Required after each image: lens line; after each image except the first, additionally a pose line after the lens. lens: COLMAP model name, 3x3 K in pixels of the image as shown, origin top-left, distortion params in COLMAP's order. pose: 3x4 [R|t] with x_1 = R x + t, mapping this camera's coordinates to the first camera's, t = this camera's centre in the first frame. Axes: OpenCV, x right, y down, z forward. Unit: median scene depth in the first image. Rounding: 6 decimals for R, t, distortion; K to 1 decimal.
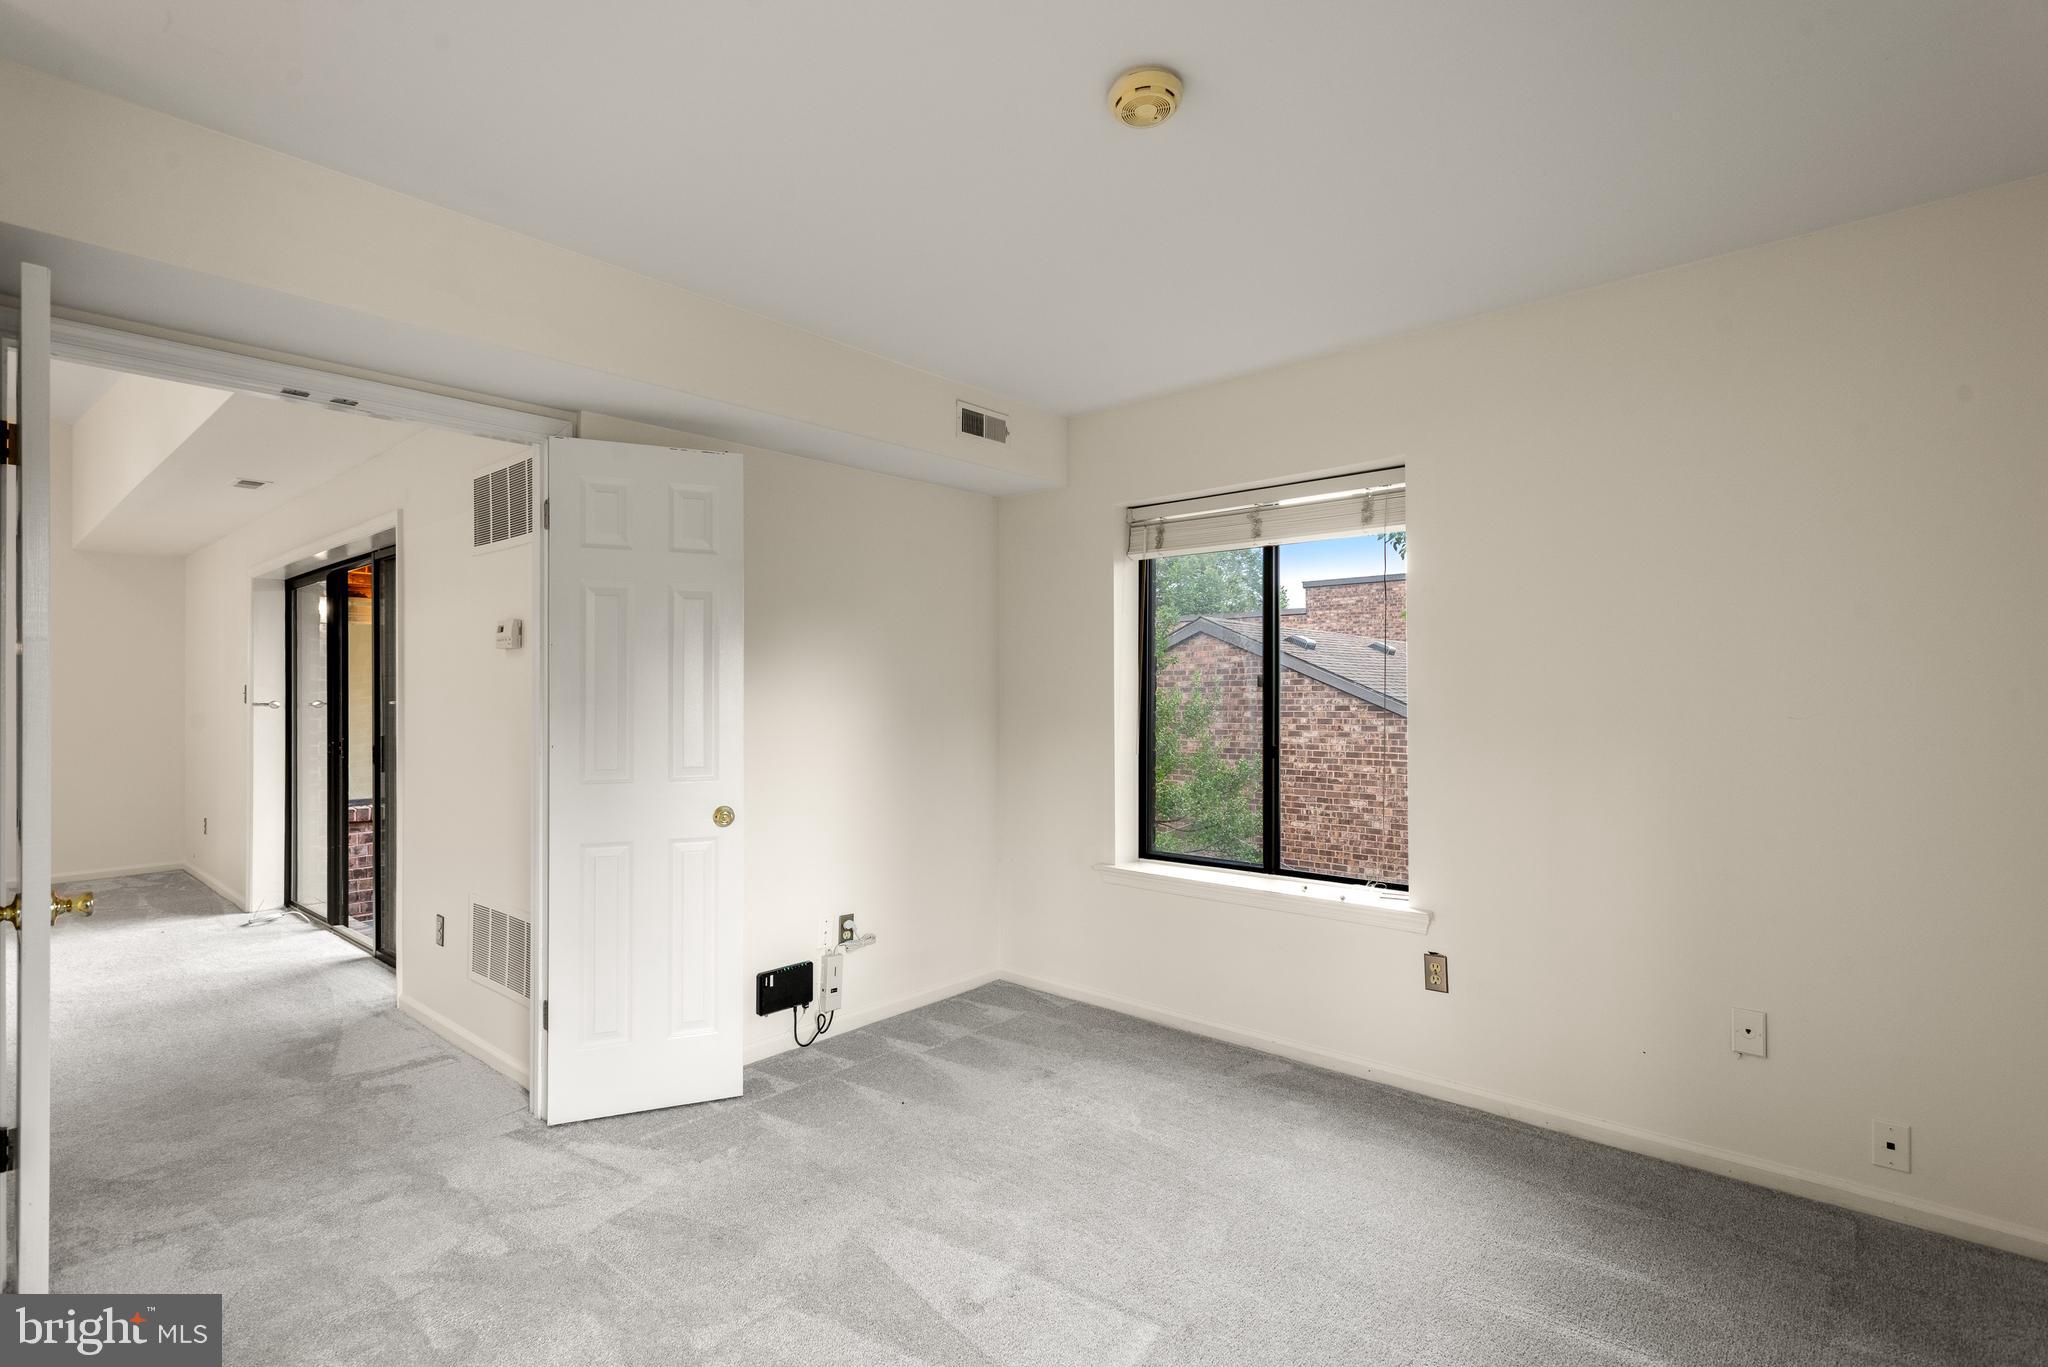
lens RADIAL K [[960.5, 0, 1024.0], [0, 960.5, 683.5], [0, 0, 1]] dist [0.000696, -0.012849]
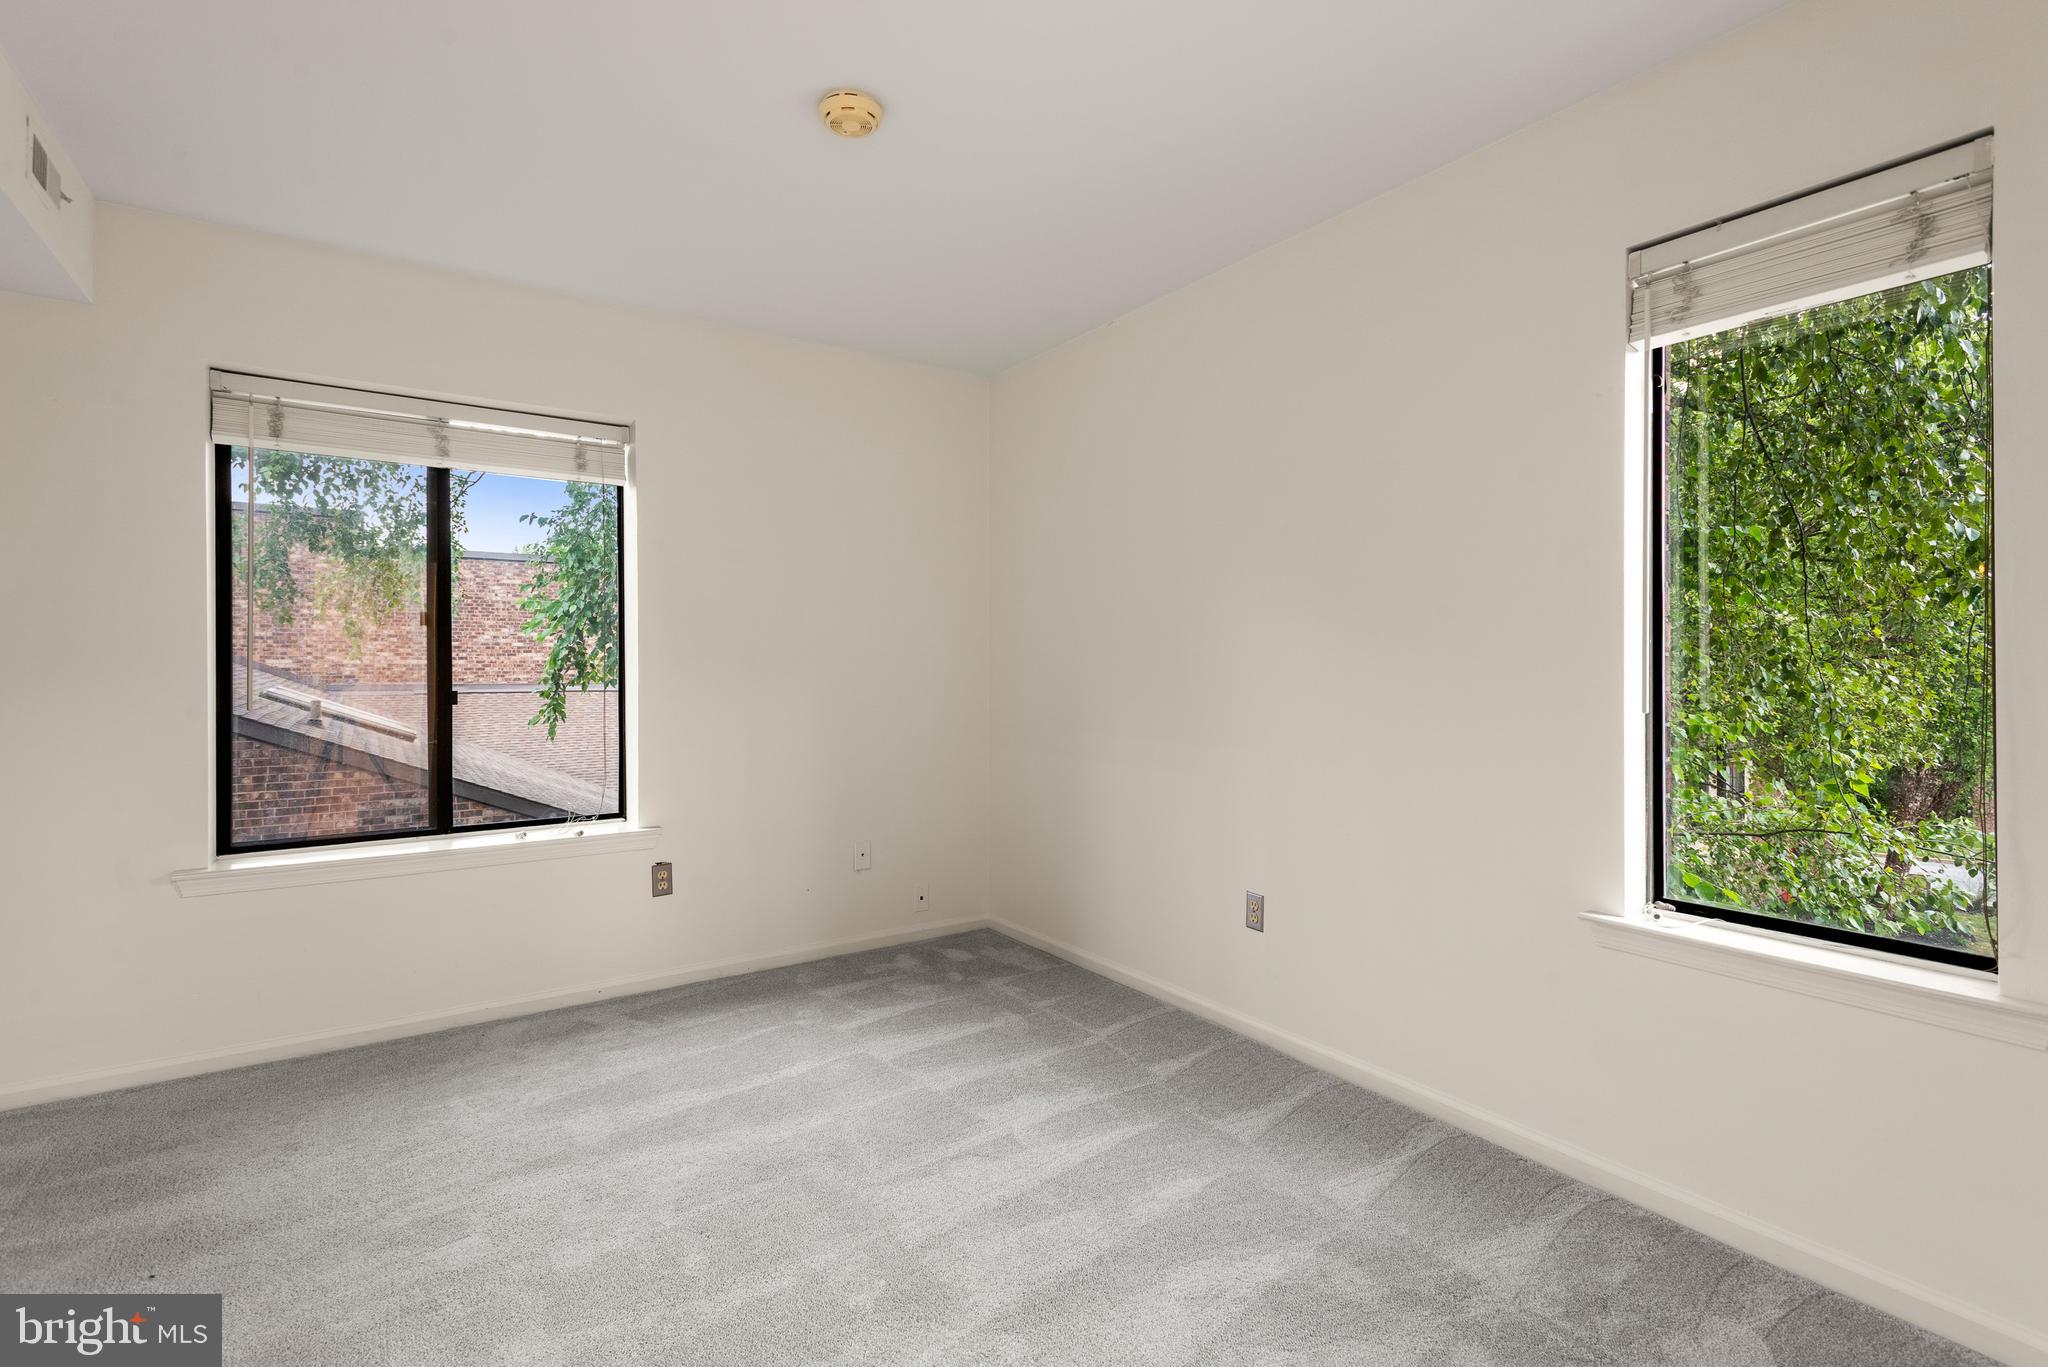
lens RADIAL K [[965.4, 0, 1027.9], [0, 965.4, 660.4], [0, 0, 1]] dist [0.026255, -0.014351]
pose [[0.231554, 0.001196, 0.972821, -0.504318], [-0.012232, 0.999924, 0.001682, 0.027852], [-0.972745, -0.012289, 0.231551, 0.263413]]
